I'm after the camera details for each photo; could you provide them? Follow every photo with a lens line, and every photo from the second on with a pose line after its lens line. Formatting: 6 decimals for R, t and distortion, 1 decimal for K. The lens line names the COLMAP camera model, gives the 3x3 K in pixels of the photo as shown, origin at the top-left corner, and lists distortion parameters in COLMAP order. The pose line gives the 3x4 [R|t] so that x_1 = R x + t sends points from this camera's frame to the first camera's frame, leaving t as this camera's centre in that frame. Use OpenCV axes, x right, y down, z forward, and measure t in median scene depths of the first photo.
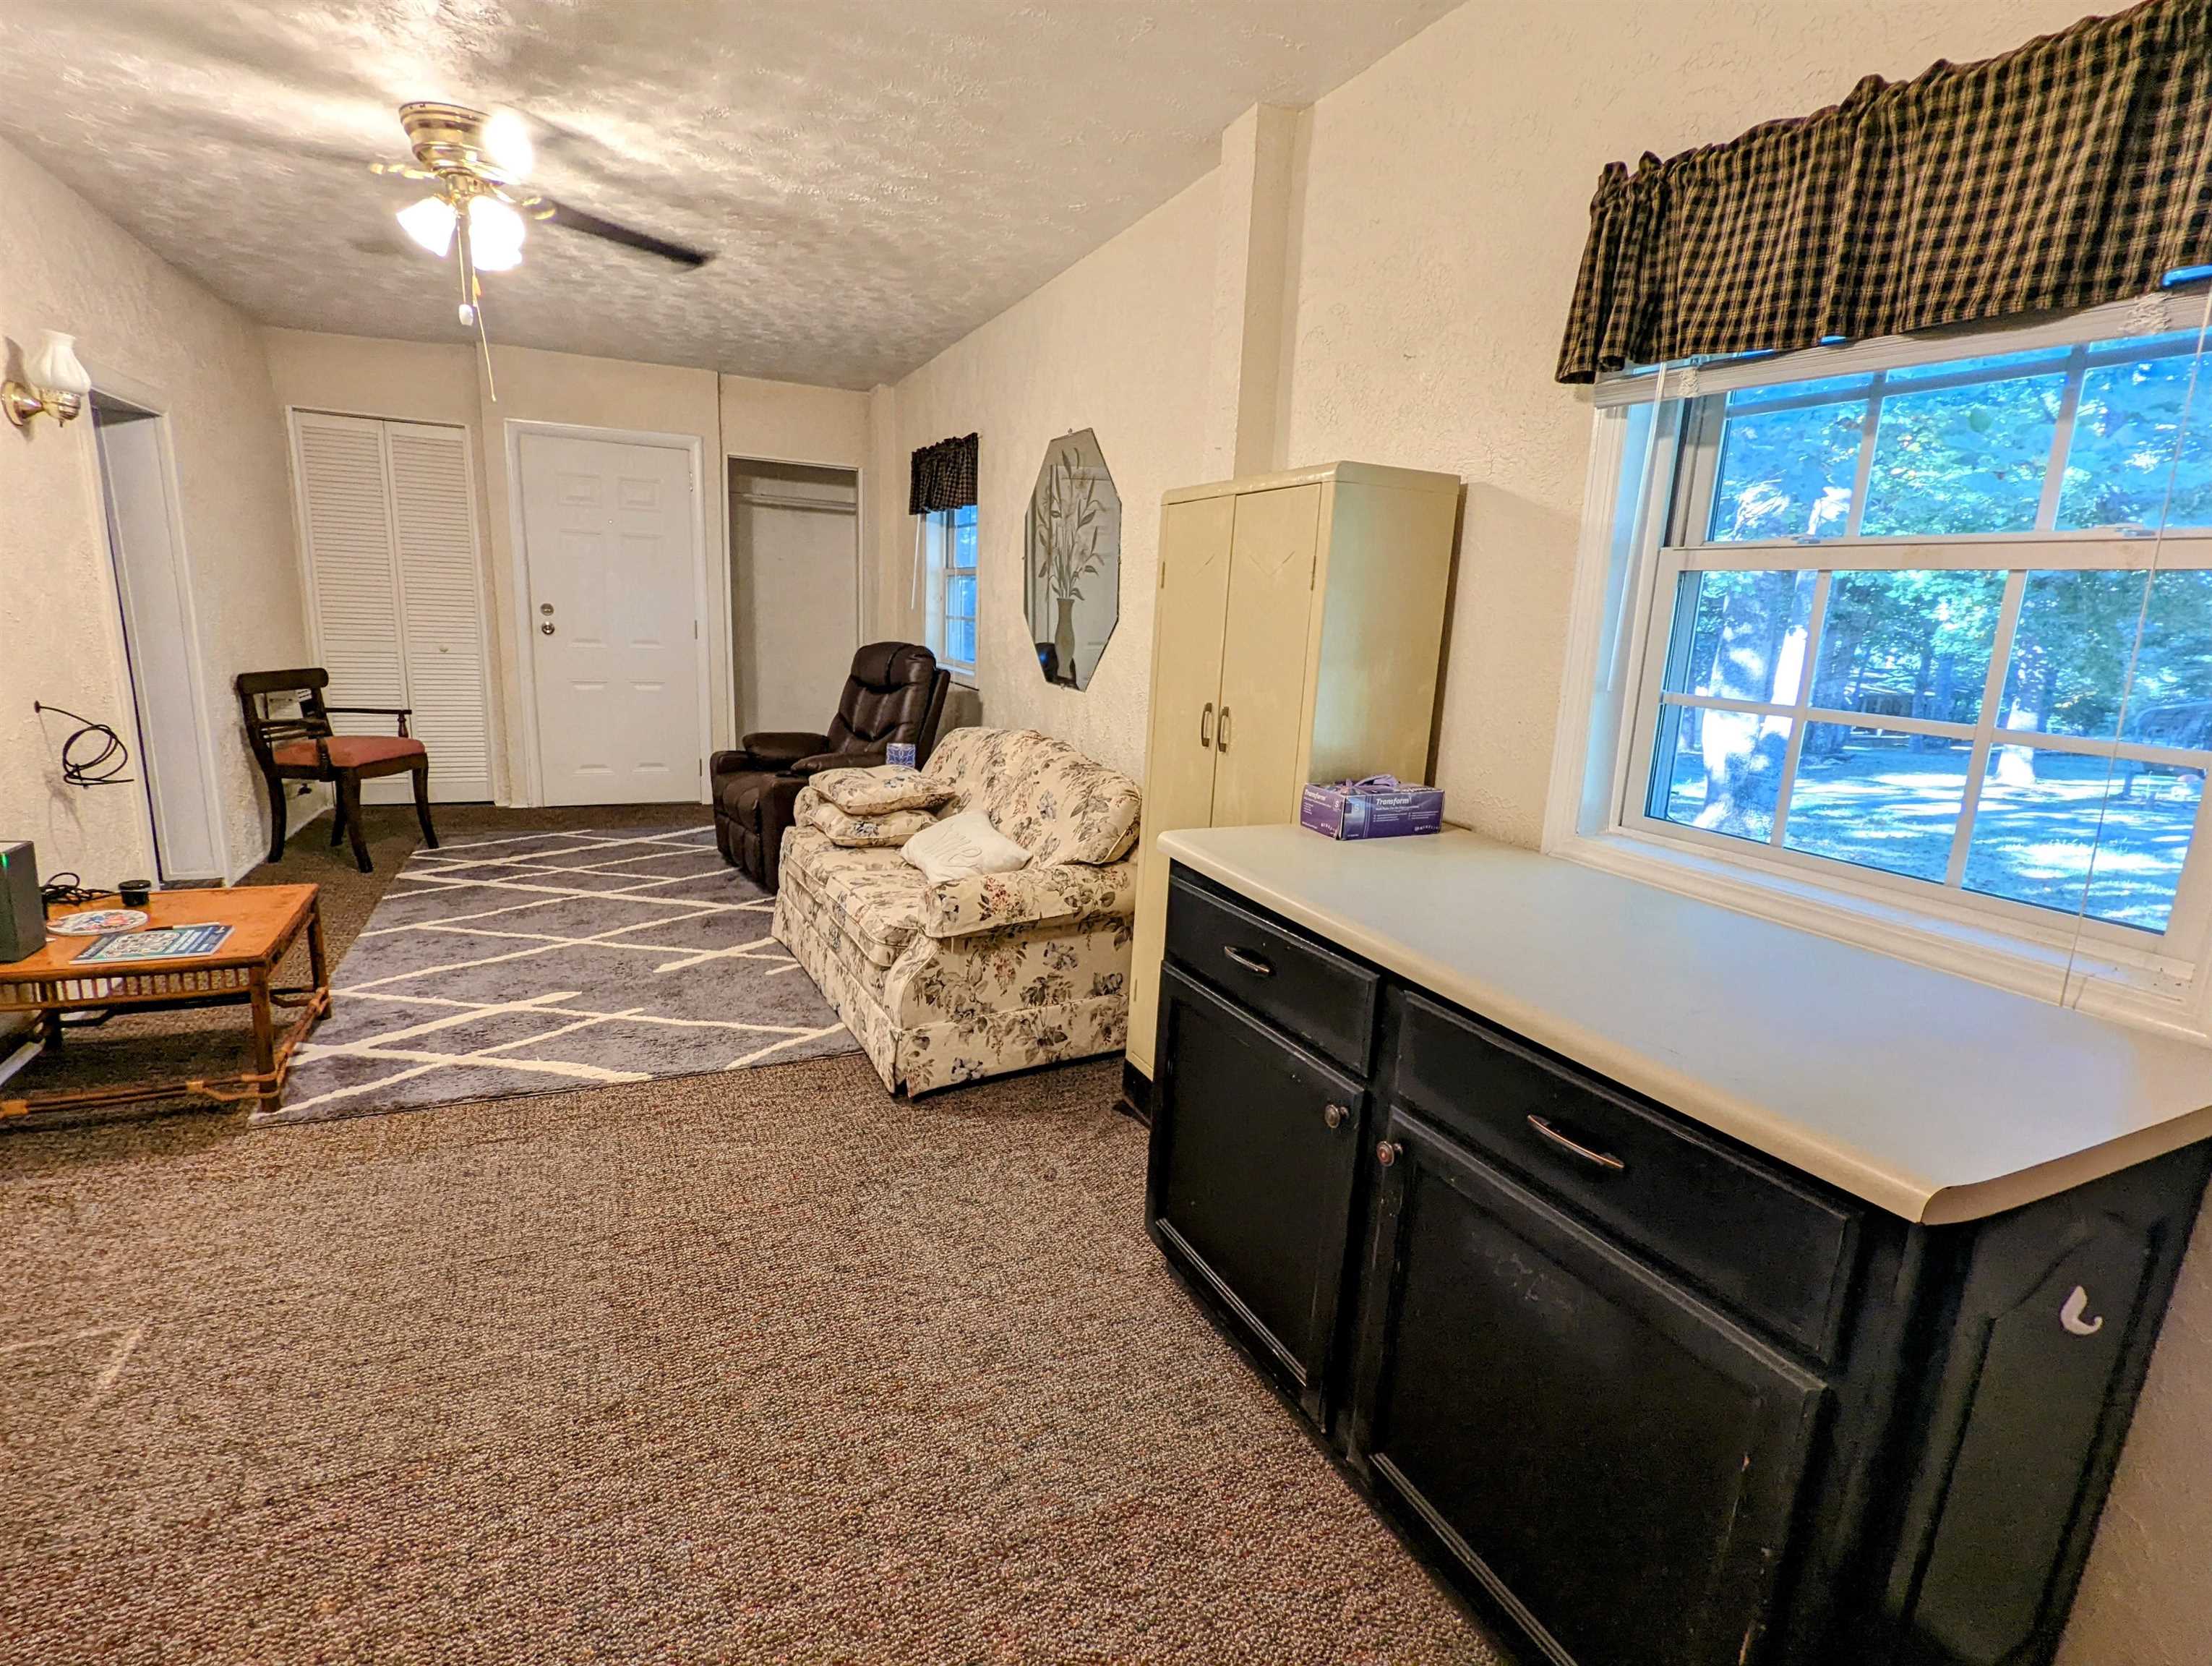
lens RADIAL K [[1045.1, 0, 1110.3], [0, 1045.1, 842.4], [0, 0, 1]] dist [0.003269, -0.006258]
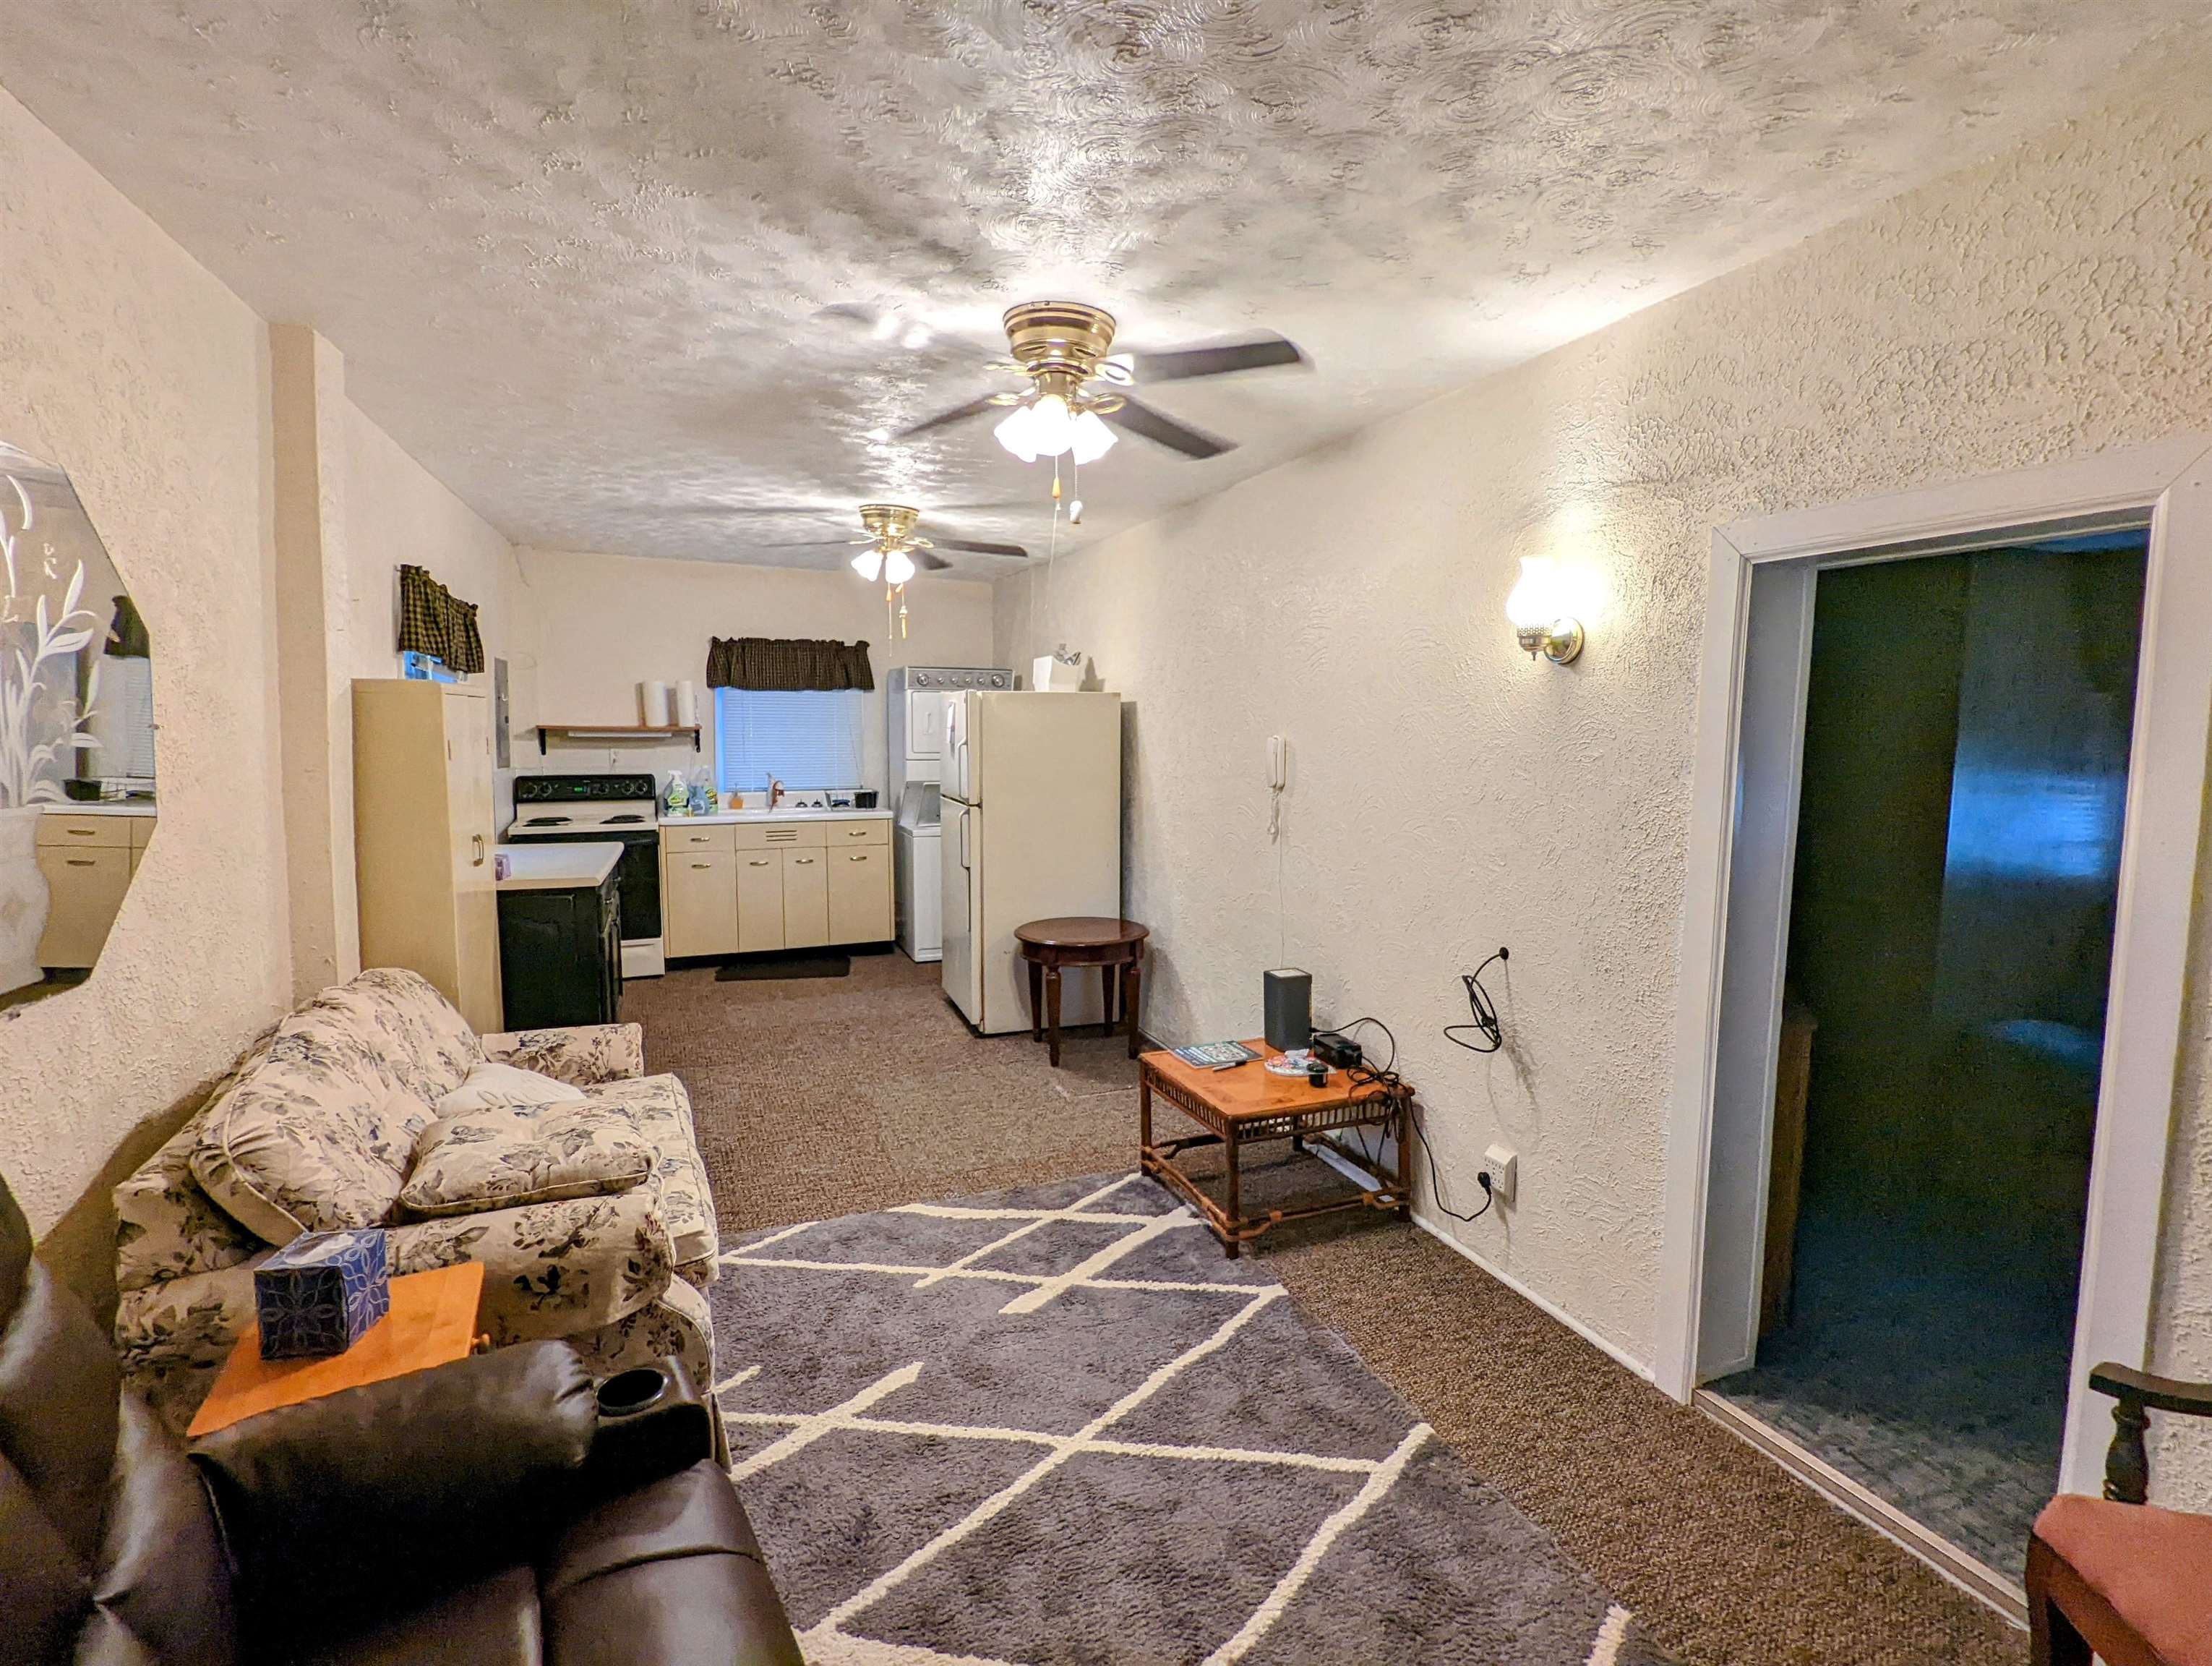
lens RADIAL K [[1045.1, 0, 1077.5], [0, 1045.1, 834.0], [0, 0, 1]] dist [0.003269, -0.006258]
pose [[-0.992351, -0.075282, 0.097834, -0.639467], [-0.041352, 0.949459, 0.311155, -0.450681], [-0.116313, 0.304729, -0.945310, 1.686445]]
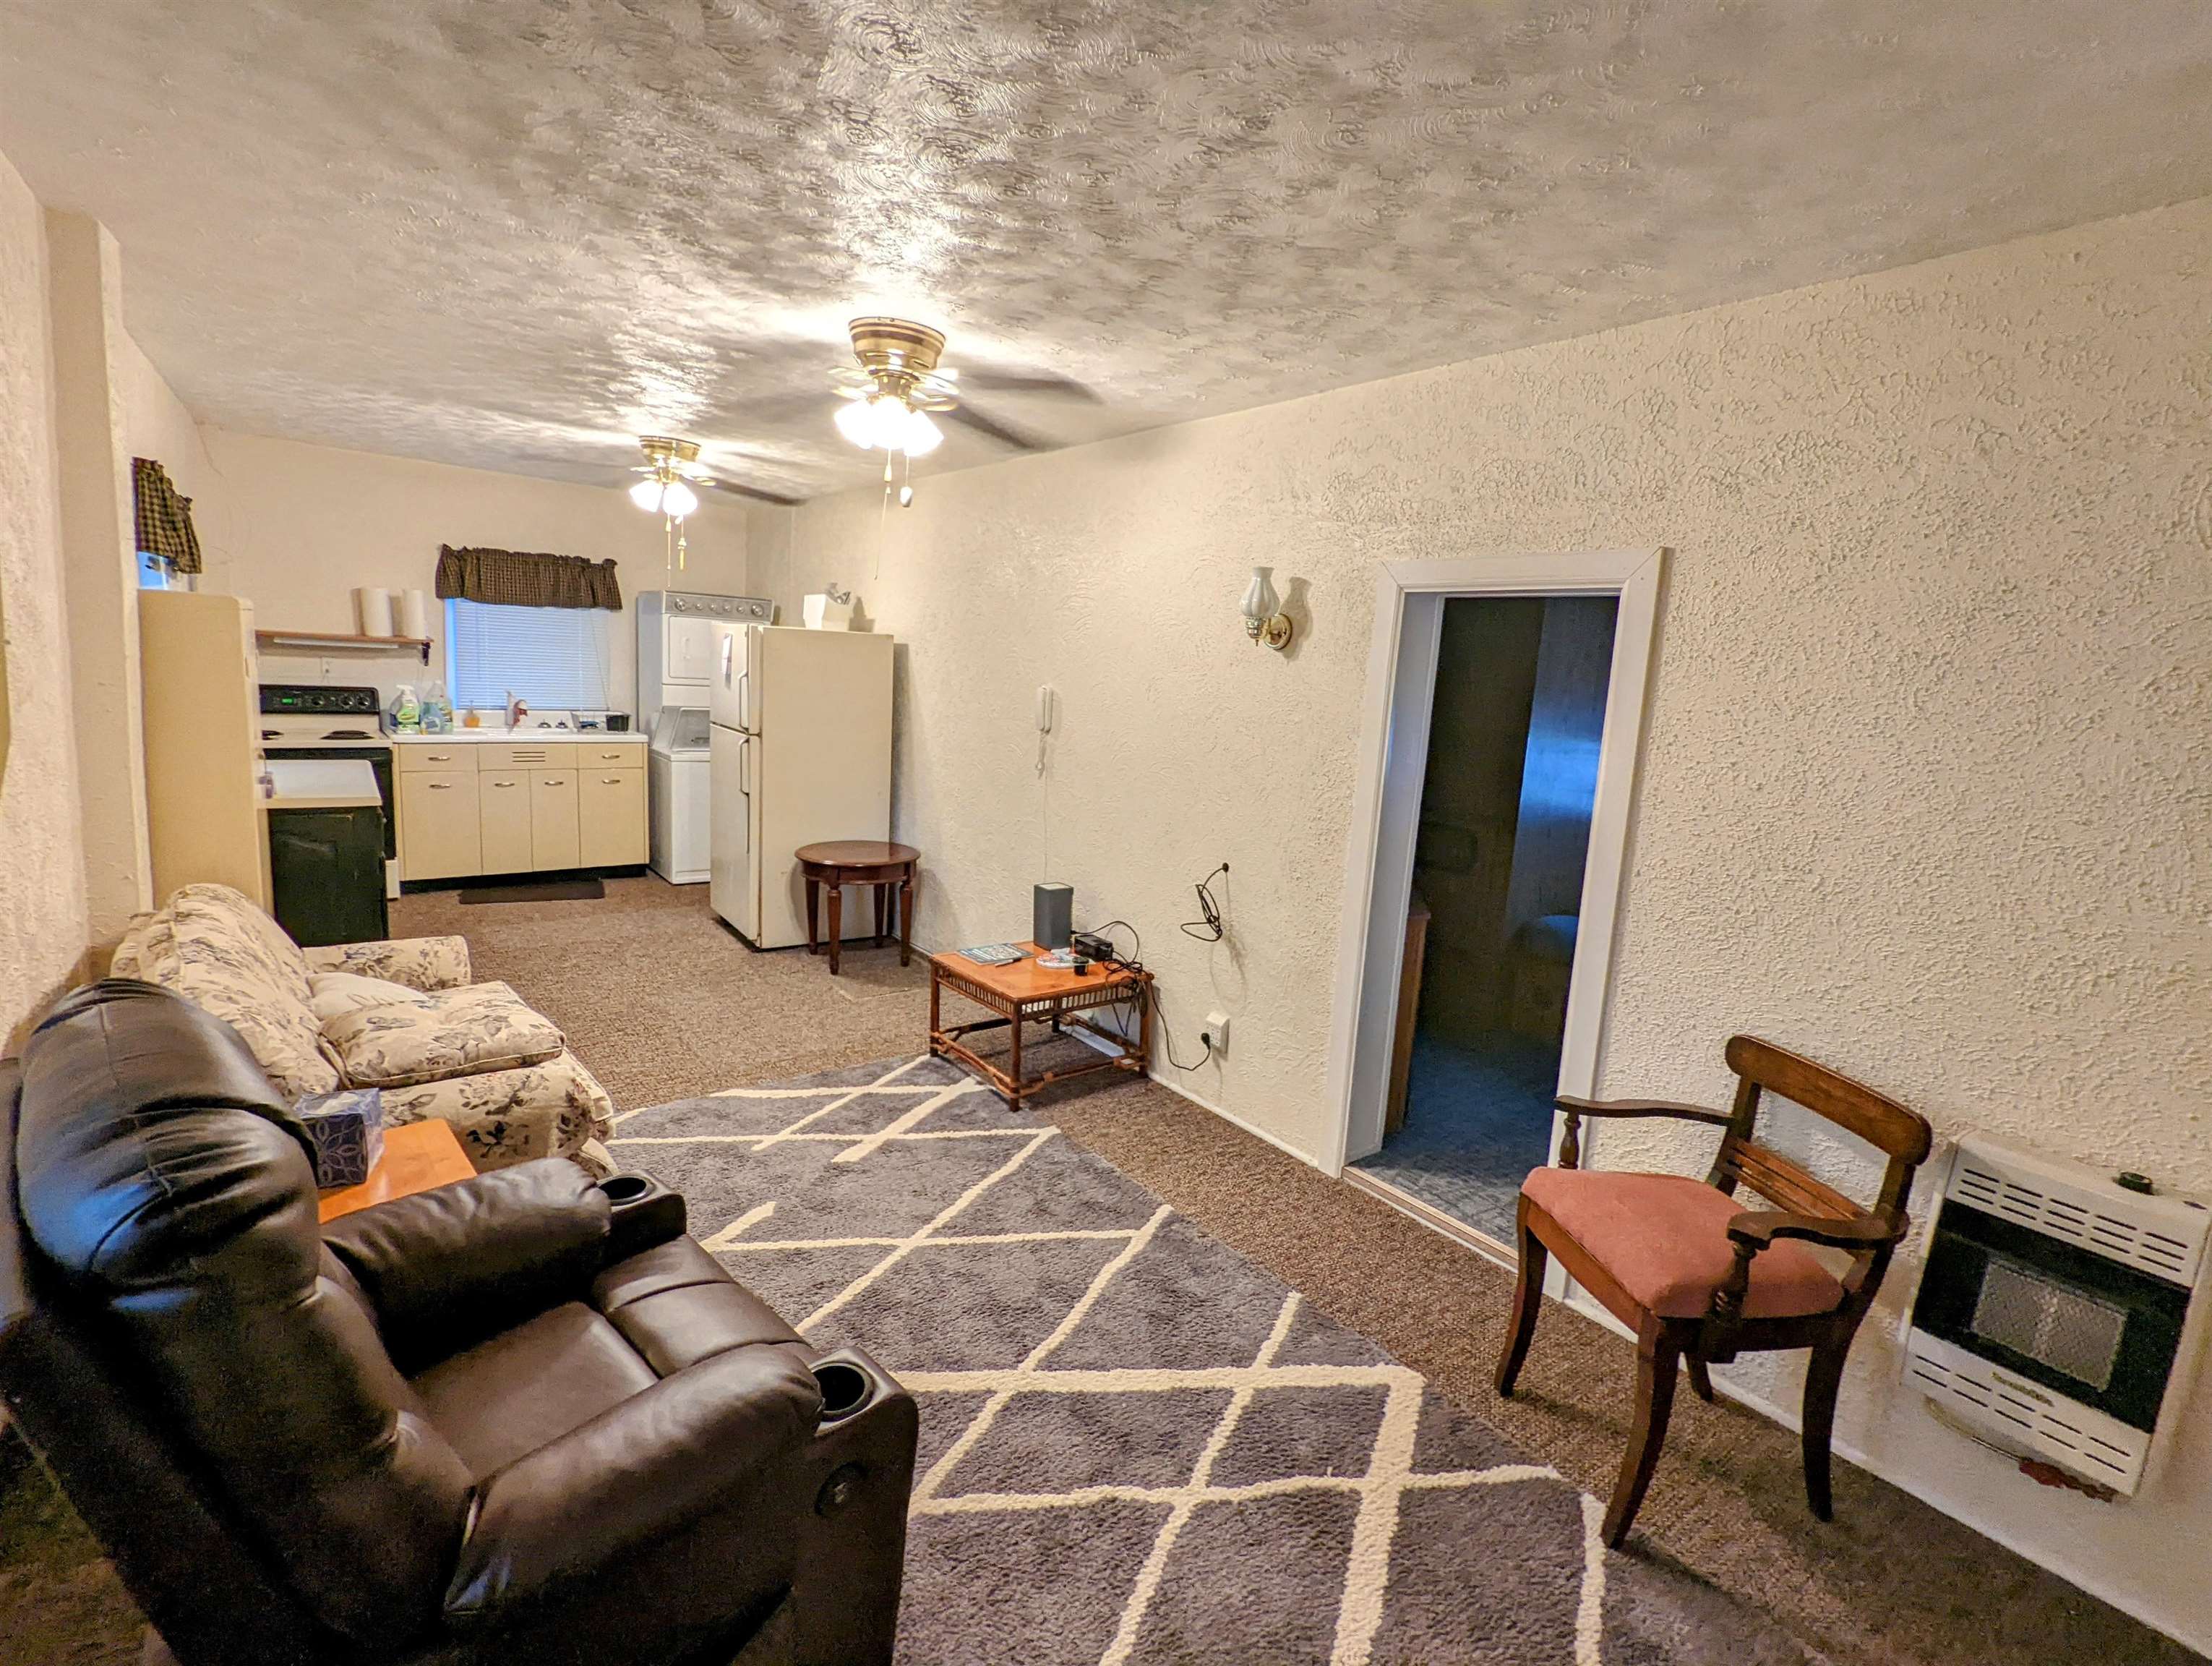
lens RADIAL K [[1045.1, 0, 1071.8], [0, 1045.1, 833.0], [0, 0, 1]] dist [0.003269, -0.006258]
pose [[-0.980735, -0.089292, -0.173738, -0.552384], [-0.146174, 0.925462, 0.349503, -0.505710], [0.129580, 0.368166, -0.920686, 1.857857]]
